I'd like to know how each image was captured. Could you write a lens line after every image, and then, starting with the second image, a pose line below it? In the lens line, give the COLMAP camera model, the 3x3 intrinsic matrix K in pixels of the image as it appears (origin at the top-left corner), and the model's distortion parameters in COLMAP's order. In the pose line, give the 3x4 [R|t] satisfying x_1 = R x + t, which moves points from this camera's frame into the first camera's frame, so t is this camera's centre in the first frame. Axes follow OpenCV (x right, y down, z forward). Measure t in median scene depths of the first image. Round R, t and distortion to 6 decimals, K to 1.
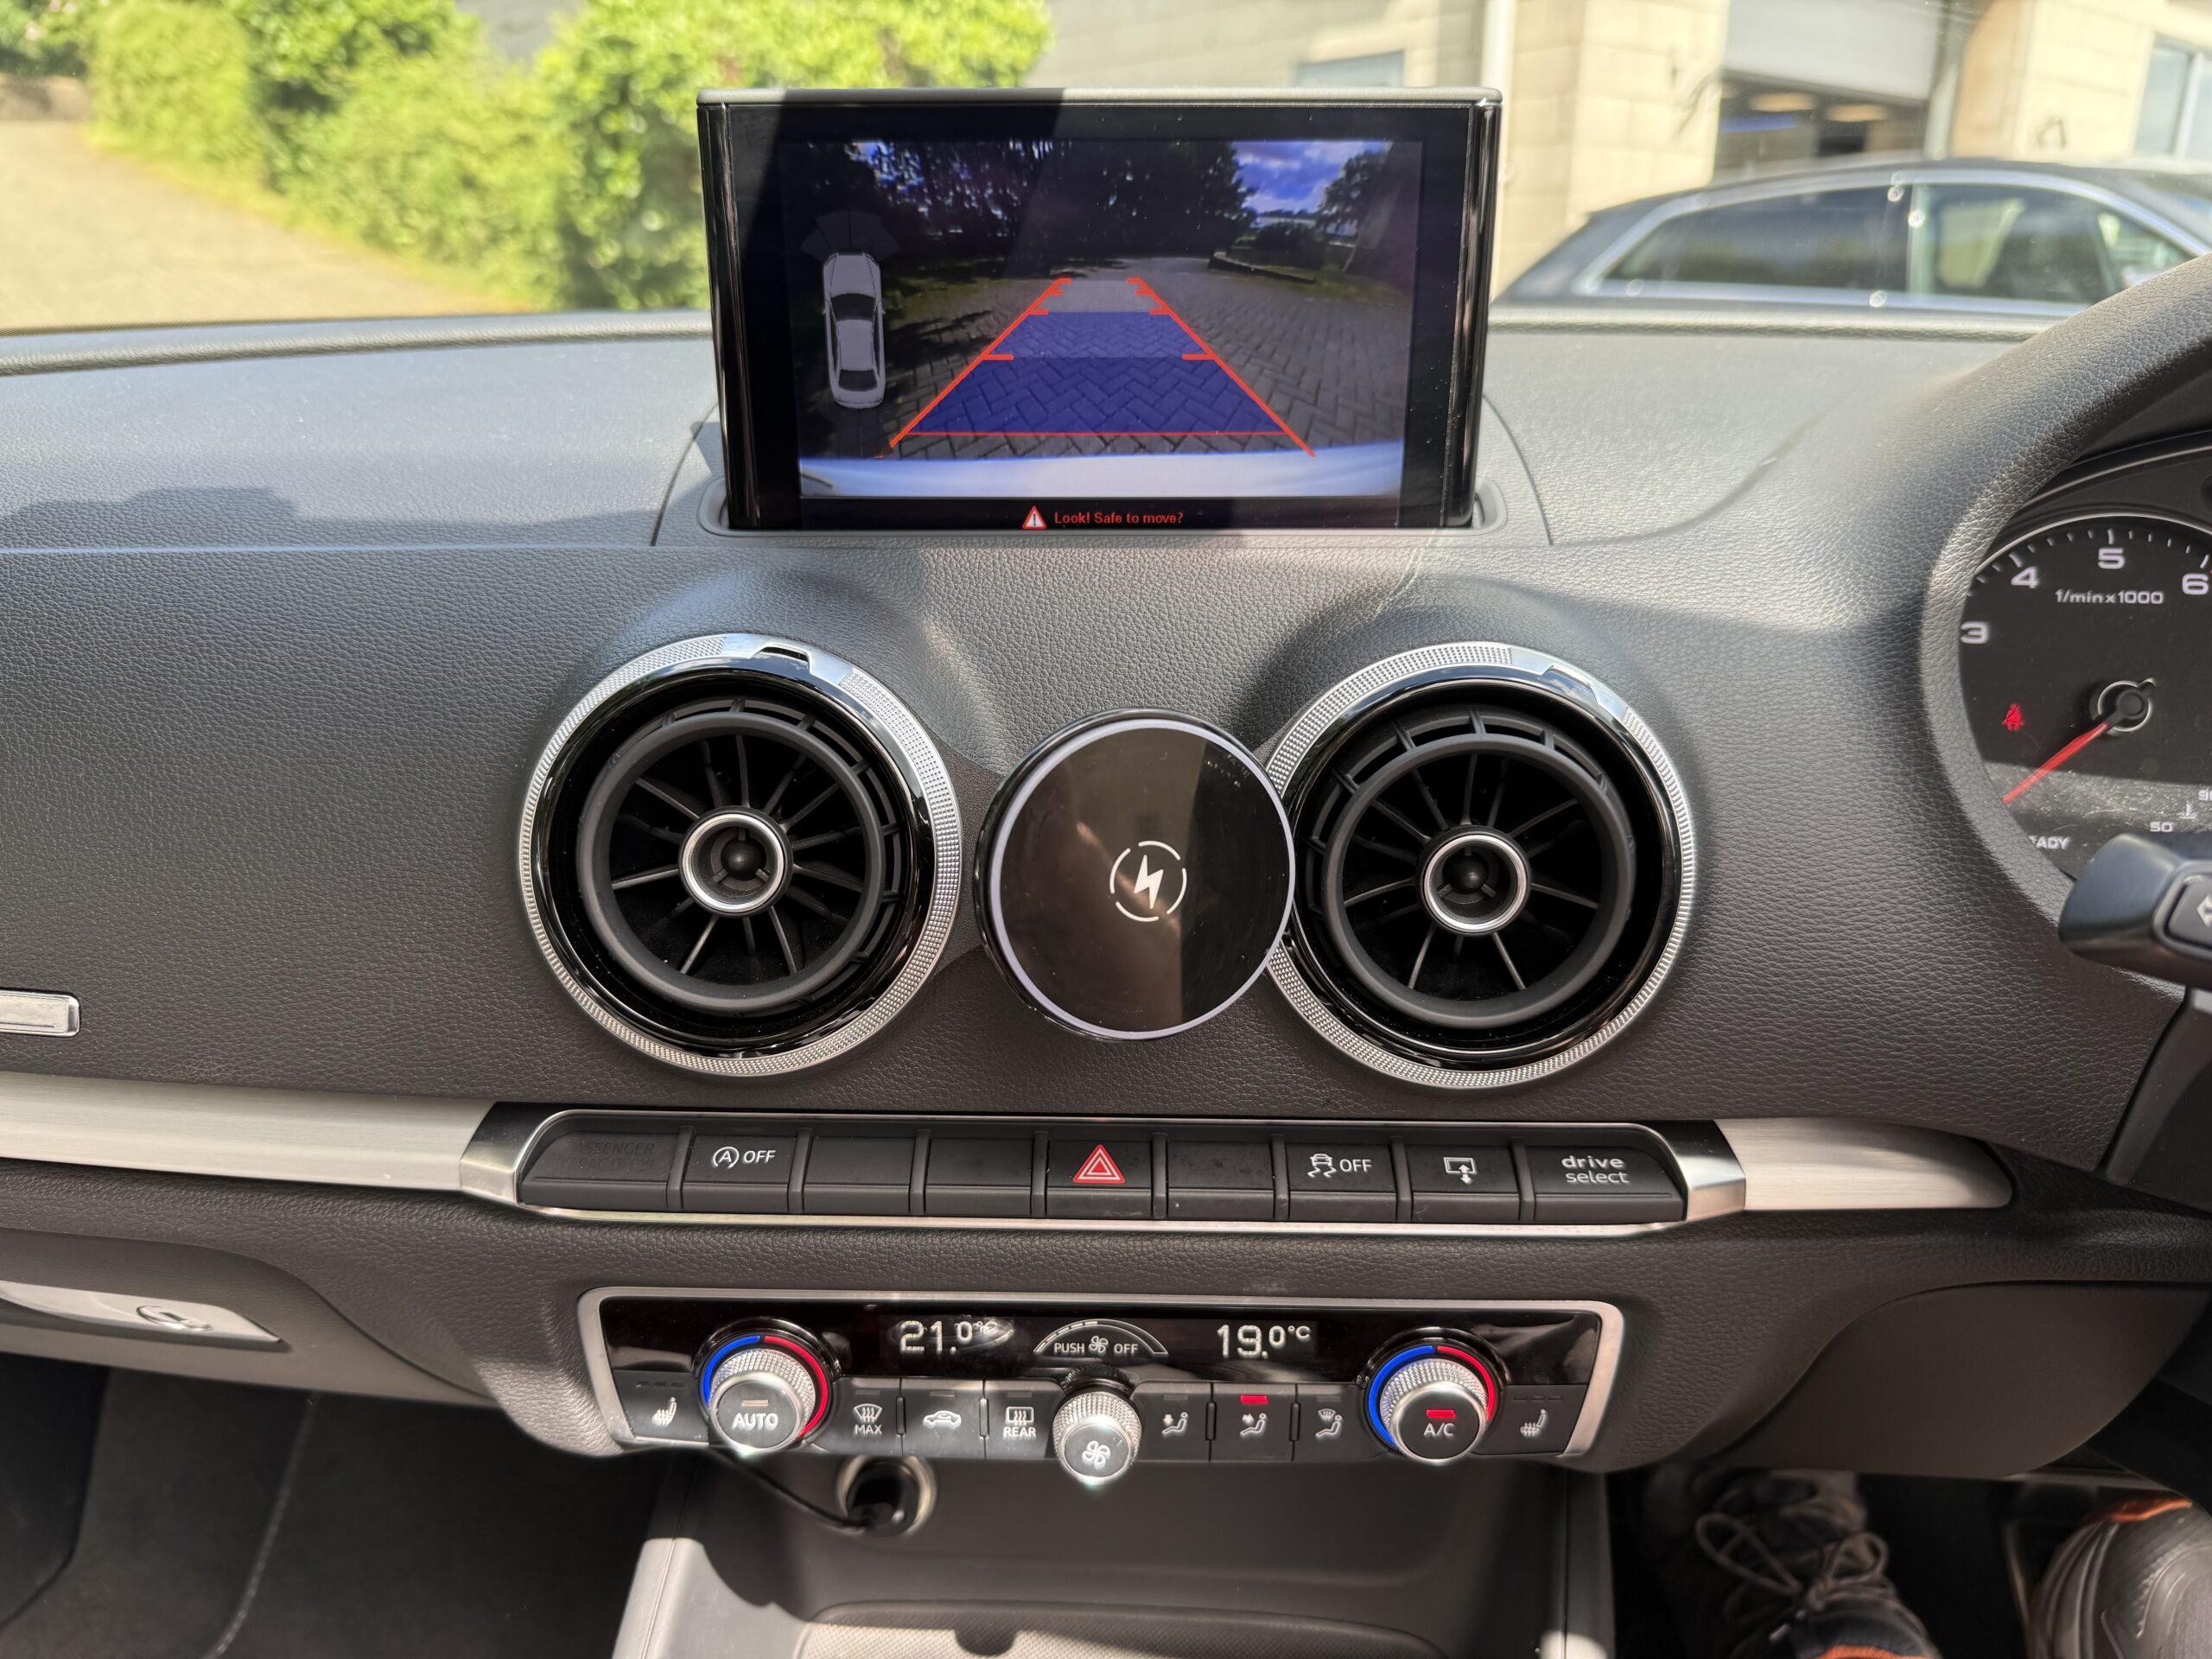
lens RADIAL K [[1568.9, 0, 1098.1], [0, 1568.9, 828.7], [0, 0, 1]] dist [0.024570, -0.034438]
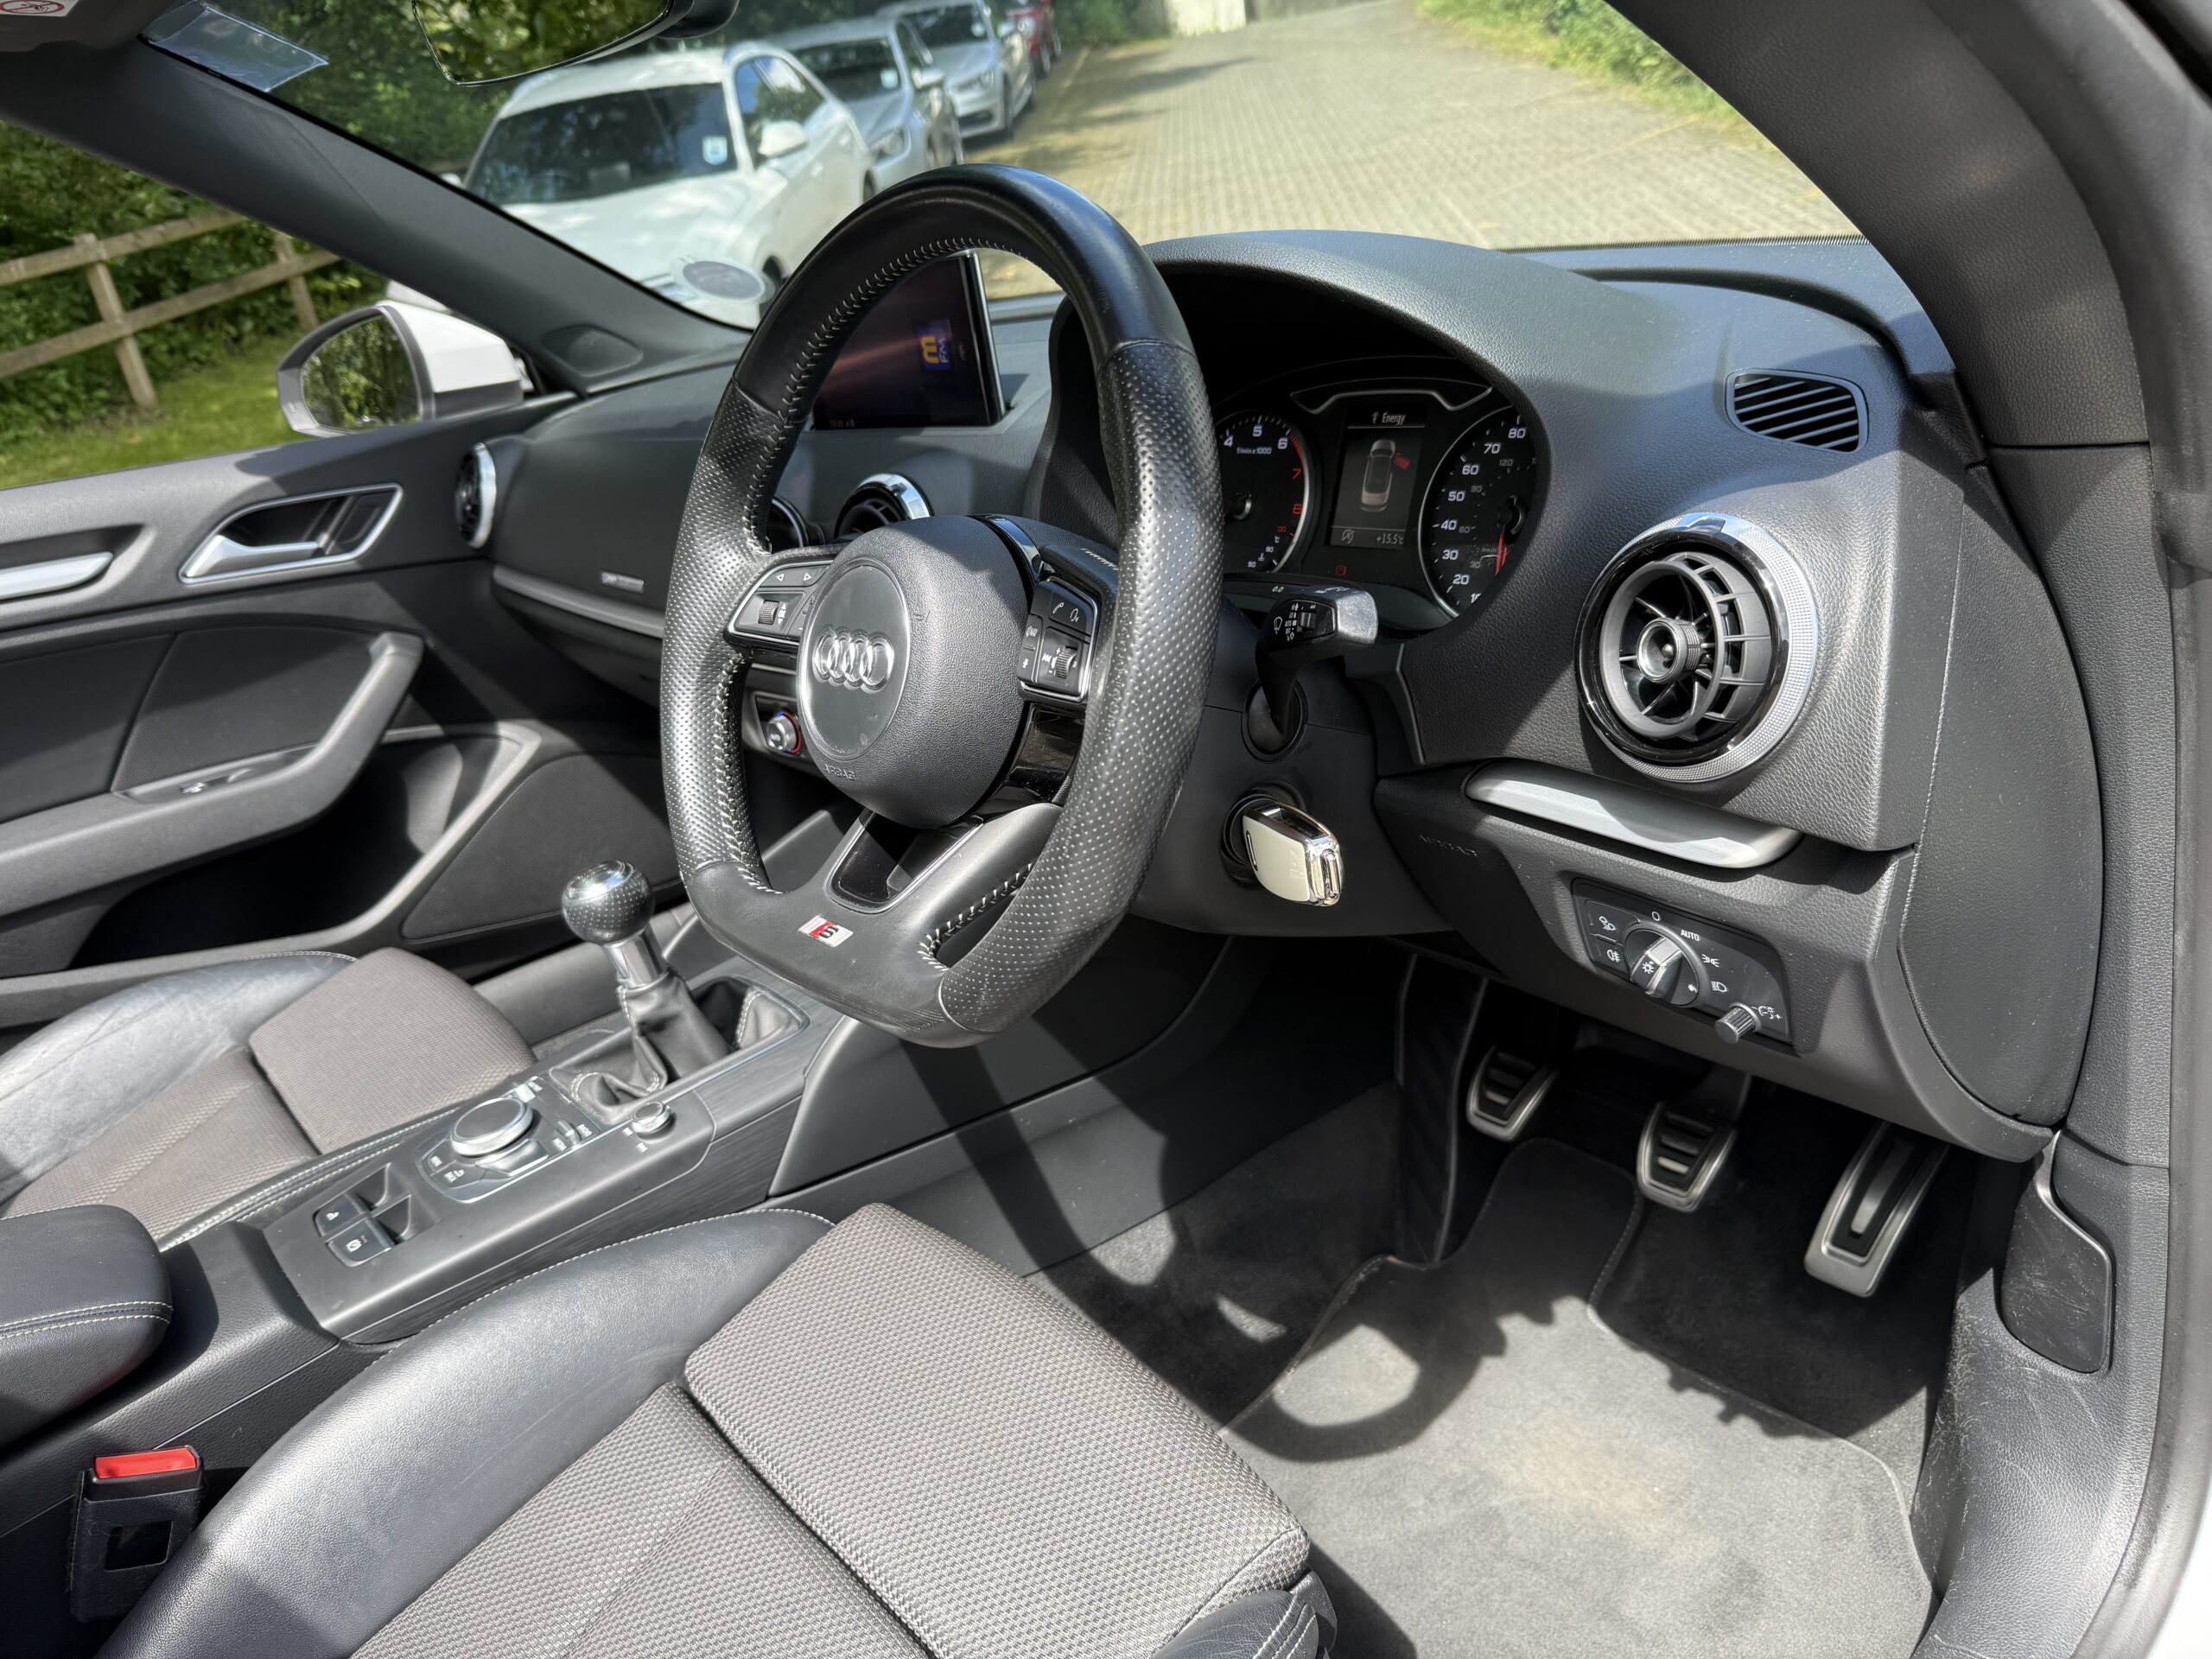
lens RADIAL K [[1568.9, 0, 1117.0], [0, 1568.9, 839.8], [0, 0, 1]] dist [0.024570, -0.034438]
pose [[0.733849, 0.157647, -0.660767, 2.158541], [-0.078701, 0.985880, 0.147807, 0.072892], [0.674738, -0.056465, 0.735894, -0.737837]]
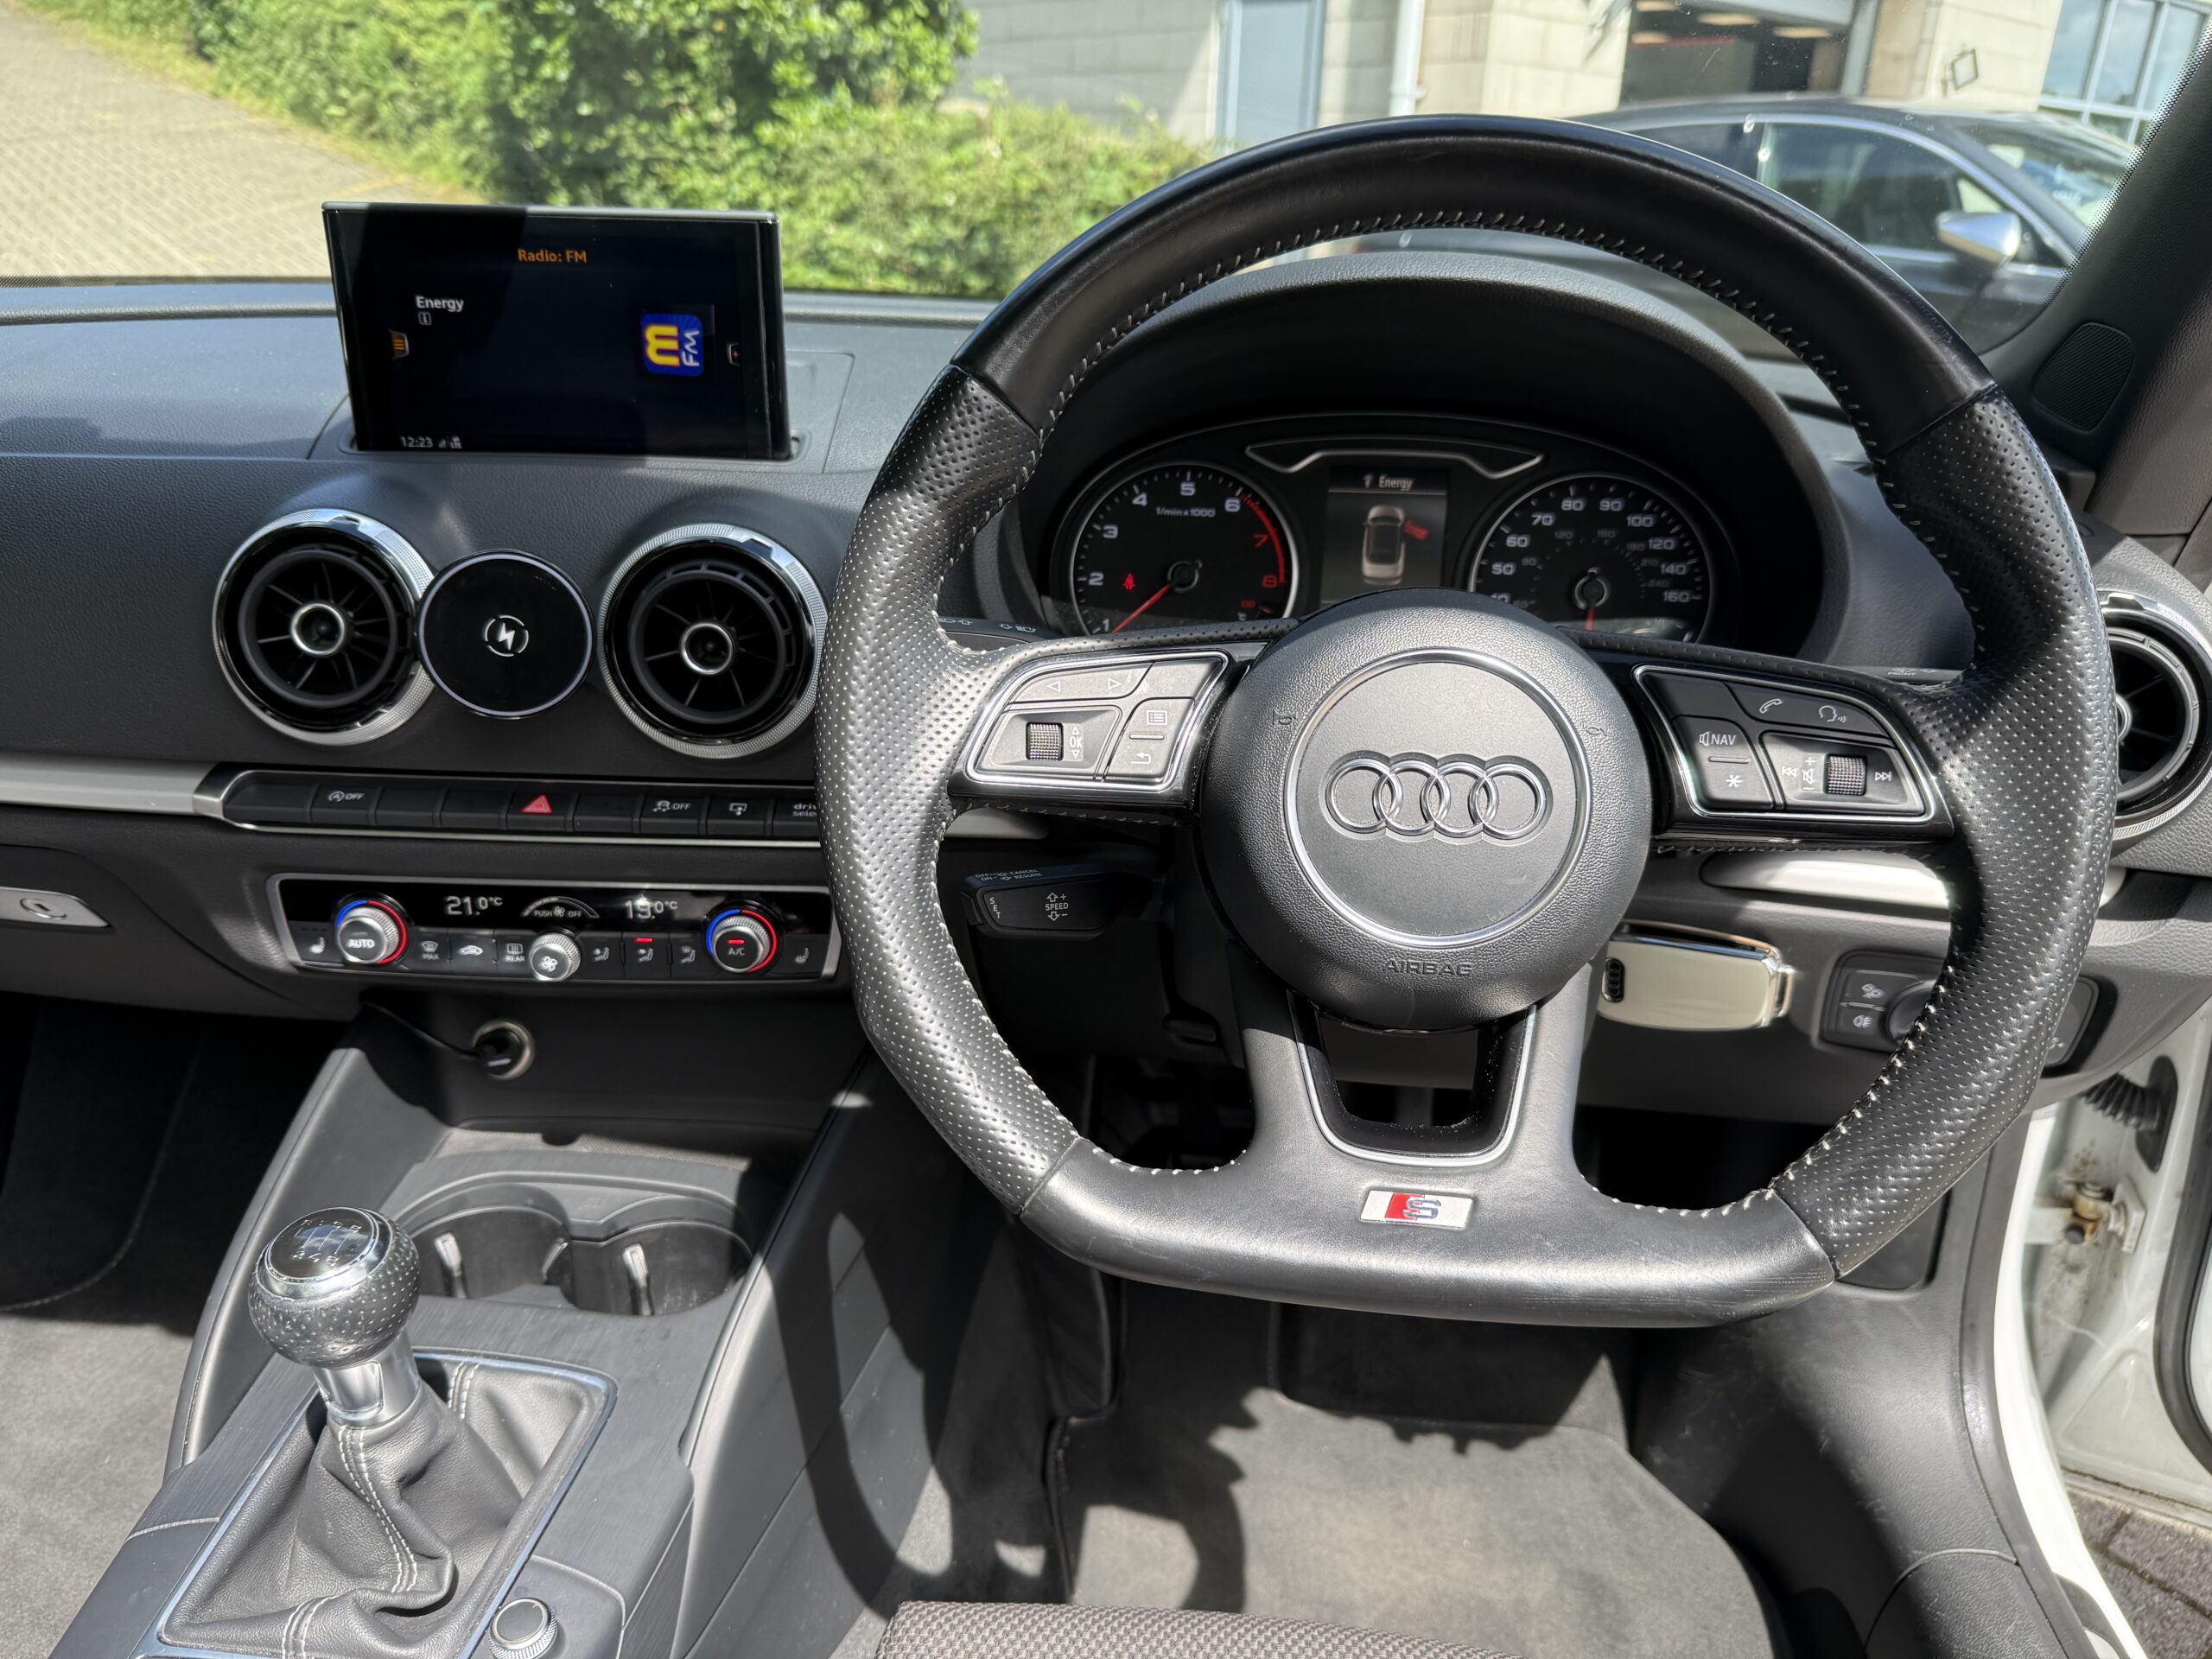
lens RADIAL K [[1568.9, 0, 1109.1], [0, 1568.9, 837.0], [0, 0, 1]] dist [0.024570, -0.034438]
pose [[0.999277, 0.018158, 0.033391, 0.561069], [-0.020280, 0.997722, 0.064340, 0.109627], [-0.032146, -0.064971, 0.997369, -0.811047]]
